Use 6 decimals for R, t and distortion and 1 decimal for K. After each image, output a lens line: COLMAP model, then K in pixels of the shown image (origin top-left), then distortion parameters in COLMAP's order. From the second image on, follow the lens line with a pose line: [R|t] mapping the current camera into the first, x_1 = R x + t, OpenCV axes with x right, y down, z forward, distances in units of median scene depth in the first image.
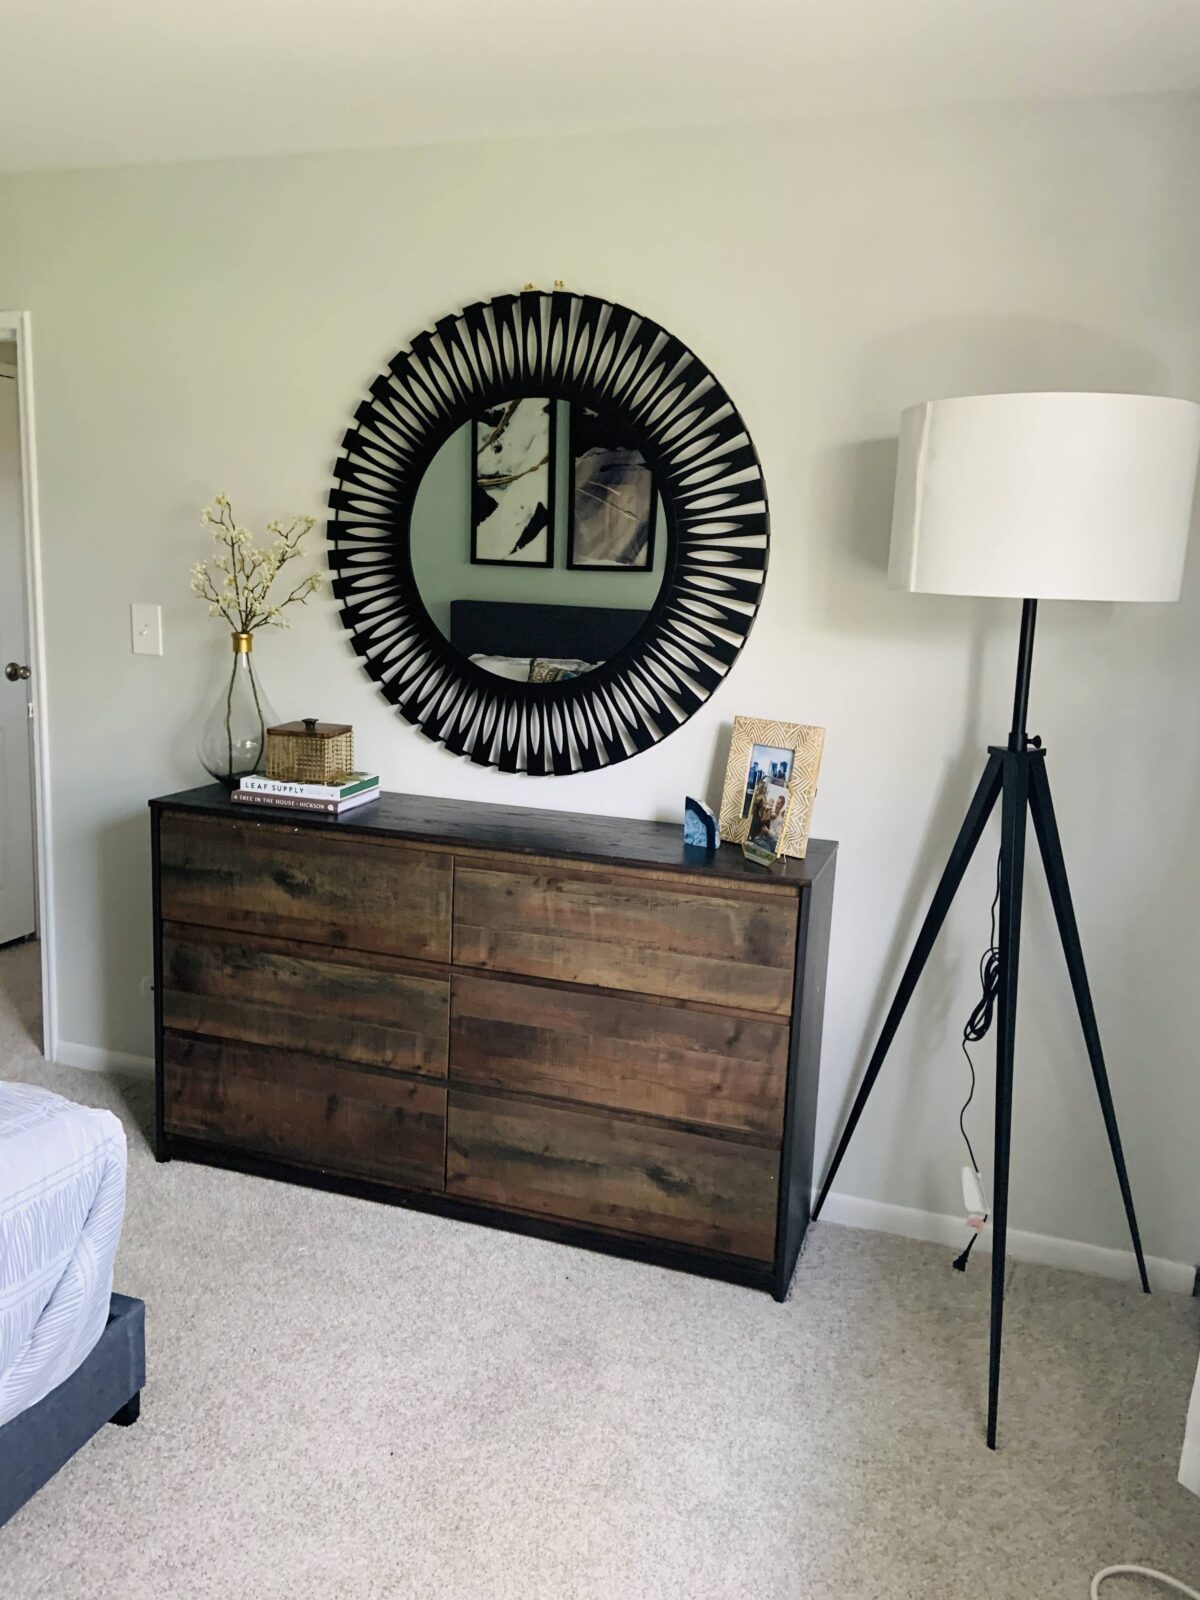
lens RADIAL K [[1191.0, 0, 599.6], [0, 1191.0, 807.4], [0, 0, 1]] dist [0.094606, -0.121872]
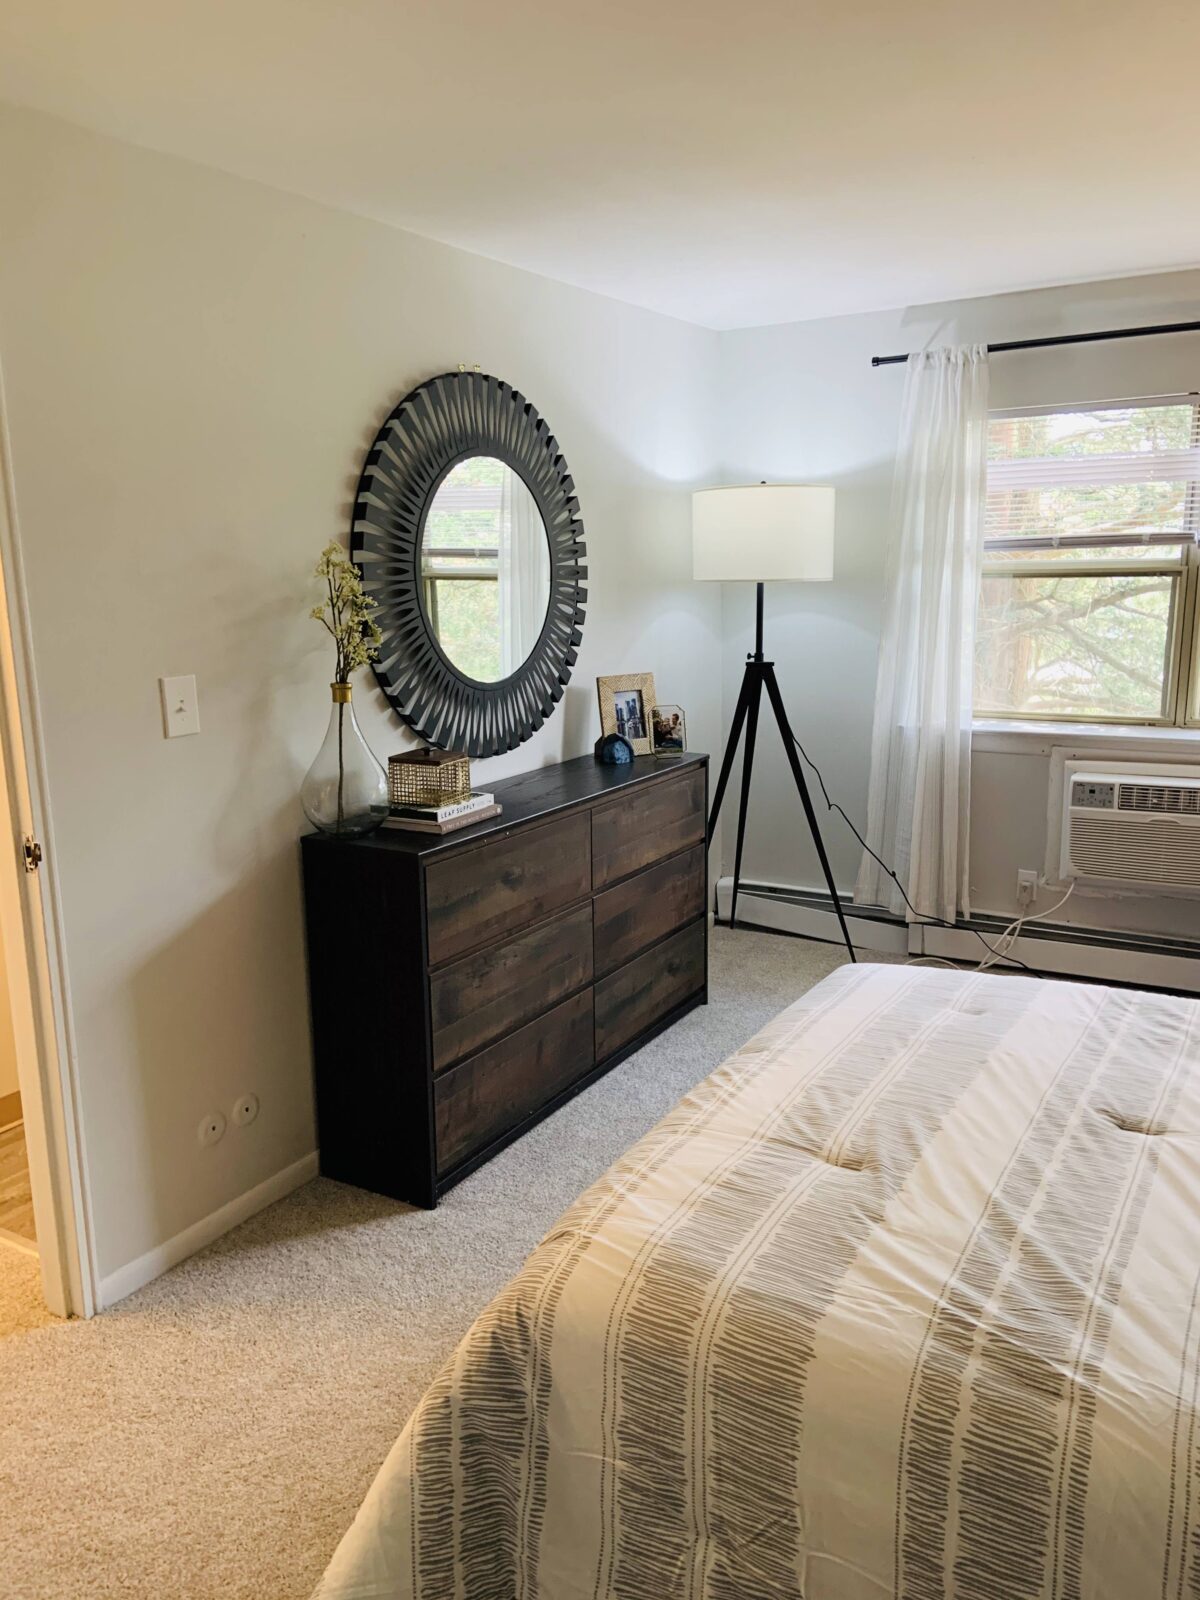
lens RADIAL K [[1191.0, 0, 599.6], [0, 1191.0, 807.4], [0, 0, 1]] dist [0.094606, -0.121872]
pose [[0.216265, -0.251597, 0.943360, -1.347626], [0.212923, 0.955123, 0.205921, -0.228949], [-0.952834, 0.156330, 0.260131, 0.627178]]
